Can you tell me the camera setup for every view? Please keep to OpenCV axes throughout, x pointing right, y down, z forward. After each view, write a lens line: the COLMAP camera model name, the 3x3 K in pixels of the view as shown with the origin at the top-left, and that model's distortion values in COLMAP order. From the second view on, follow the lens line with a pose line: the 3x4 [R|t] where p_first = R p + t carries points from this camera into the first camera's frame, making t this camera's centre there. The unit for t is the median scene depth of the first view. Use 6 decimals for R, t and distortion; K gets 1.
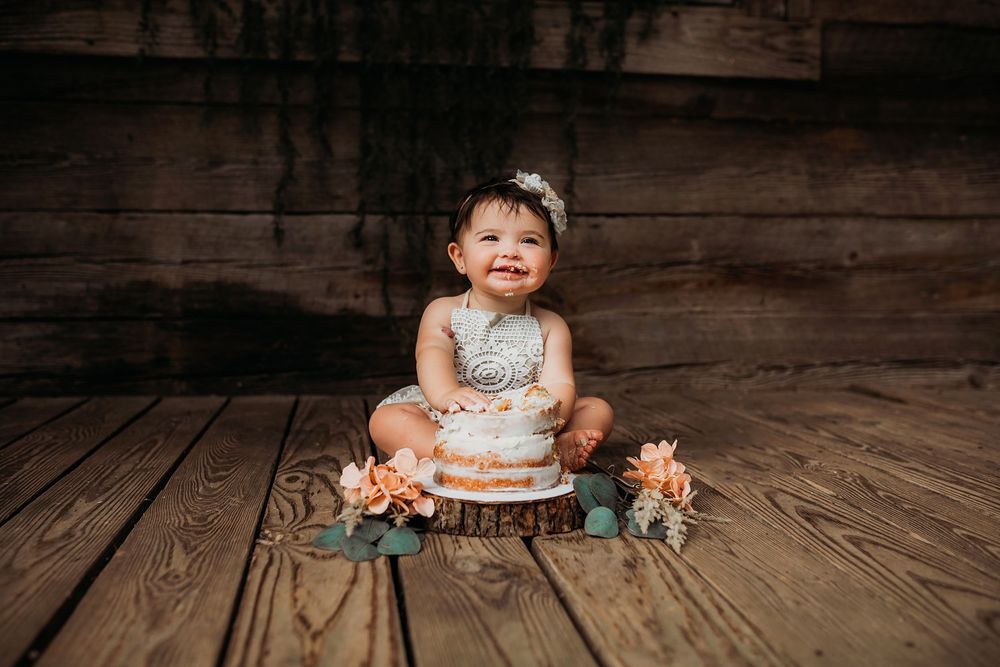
lens RADIAL K [[960.2, 0, 482.6], [0, 960.2, 331.3], [0, 0, 1]] dist [-0.059428, 0.074308]
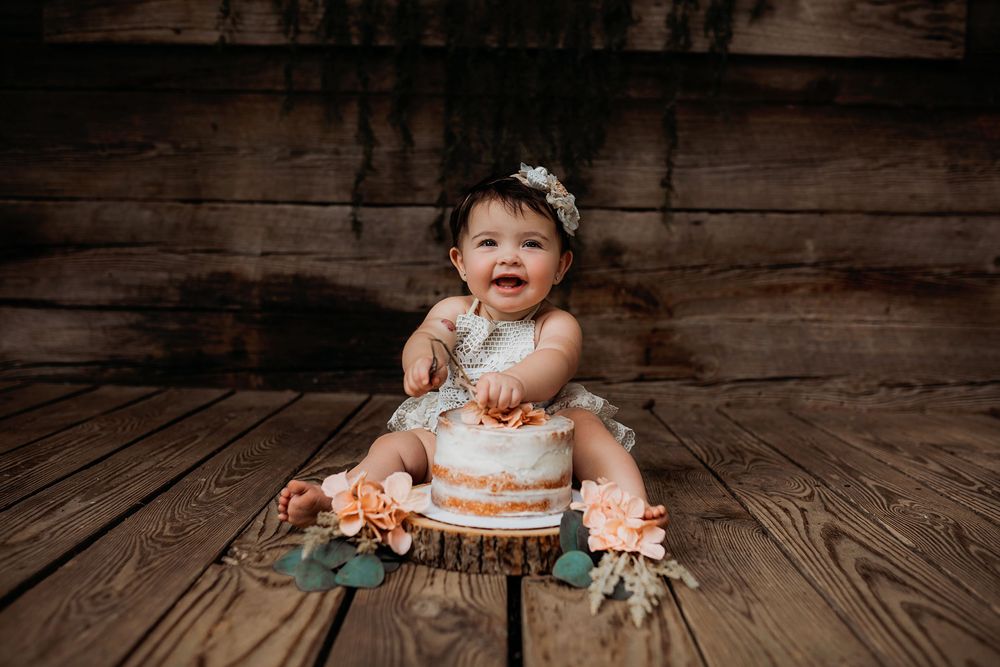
lens RADIAL K [[960.2, 0, 482.6], [0, 960.2, 331.3], [0, 0, 1]] dist [-0.059428, 0.074308]
pose [[0.985417, 0.031332, -0.167246, 0.076504], [-0.030758, 0.999509, 0.006019, -0.005709], [0.167353, -0.000787, 0.985897, 0.068525]]
